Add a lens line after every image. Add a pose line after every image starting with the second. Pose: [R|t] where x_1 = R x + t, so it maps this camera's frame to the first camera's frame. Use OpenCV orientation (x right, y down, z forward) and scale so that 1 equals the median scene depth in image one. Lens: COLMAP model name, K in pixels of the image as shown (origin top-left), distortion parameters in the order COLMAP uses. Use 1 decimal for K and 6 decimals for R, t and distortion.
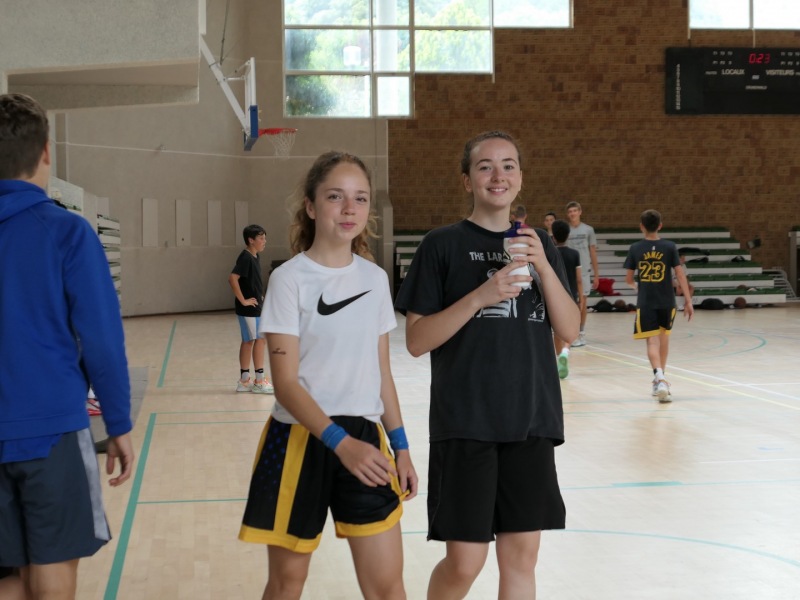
lens RADIAL K [[1548.1, 0, 400.0], [0, 1548.1, 300.0], [0, 0, 1]] dist [-0.001248, -0.055584]
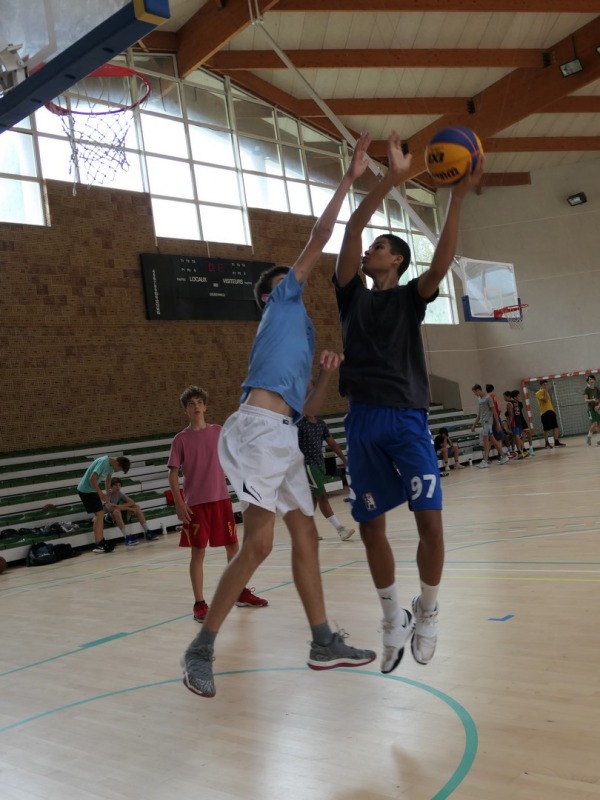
lens RADIAL K [[851.6, 0, 300.0], [0, 851.6, 400.0], [0, 0, 1]] dist [-0.012676, -0.002783]
pose [[0.764764, -0.067006, 0.640817, -0.103856], [0.144884, 0.986990, -0.069703, -0.017877], [-0.627809, 0.146150, 0.764523, 0.534013]]
